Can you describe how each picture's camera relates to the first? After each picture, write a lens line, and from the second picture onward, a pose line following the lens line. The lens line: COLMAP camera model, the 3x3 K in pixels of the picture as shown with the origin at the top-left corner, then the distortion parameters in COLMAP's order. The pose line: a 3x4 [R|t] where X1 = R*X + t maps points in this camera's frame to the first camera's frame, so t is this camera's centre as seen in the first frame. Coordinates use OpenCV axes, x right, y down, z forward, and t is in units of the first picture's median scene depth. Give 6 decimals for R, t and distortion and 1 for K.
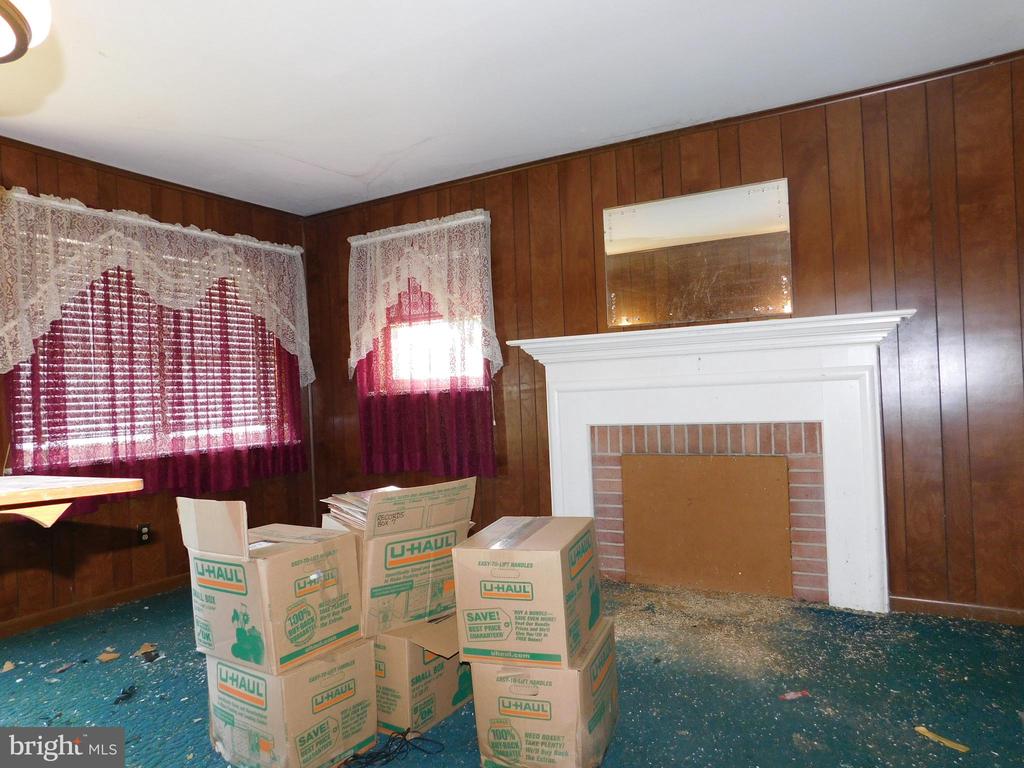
lens RADIAL K [[672.8, 0, 525.2], [0, 672.8, 380.0], [0, 0, 1]] dist [-0.055250, 0.051186]
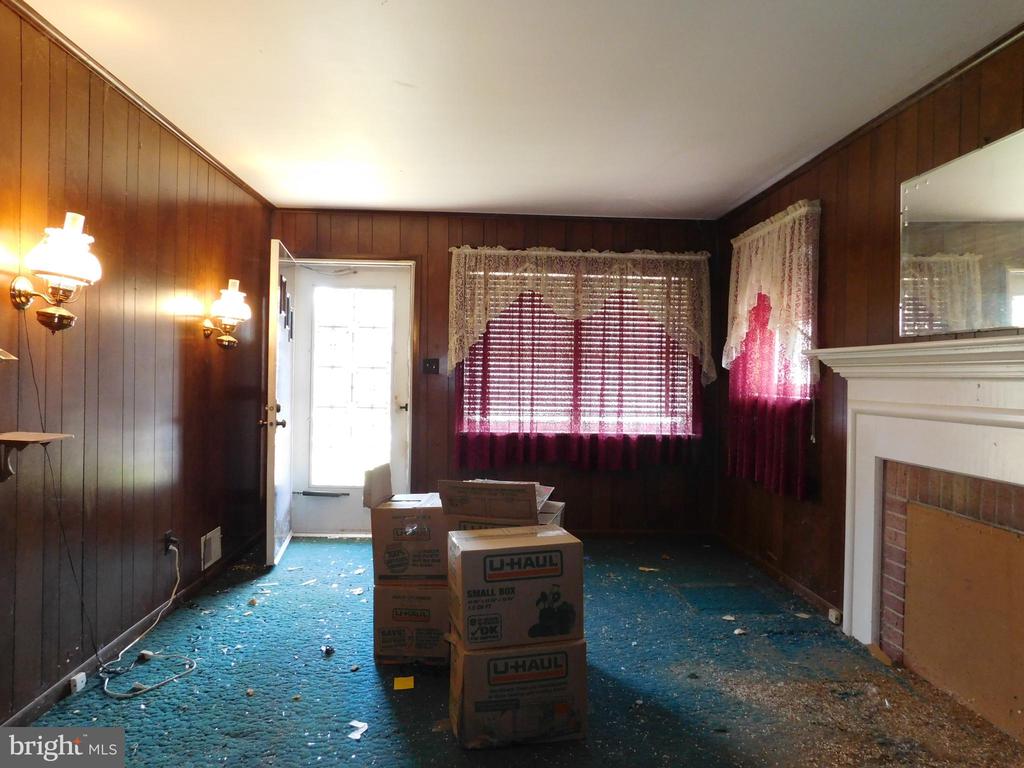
lens RADIAL K [[704.3, 0, 532.5], [0, 704.3, 384.9], [0, 0, 1]] dist [-0.036154, 0.004081]
pose [[0.561203, 0.059204, -0.825558, 0.589233], [-0.026264, 0.998210, 0.053732, -0.057700], [0.827262, -0.008472, 0.561753, 0.207912]]
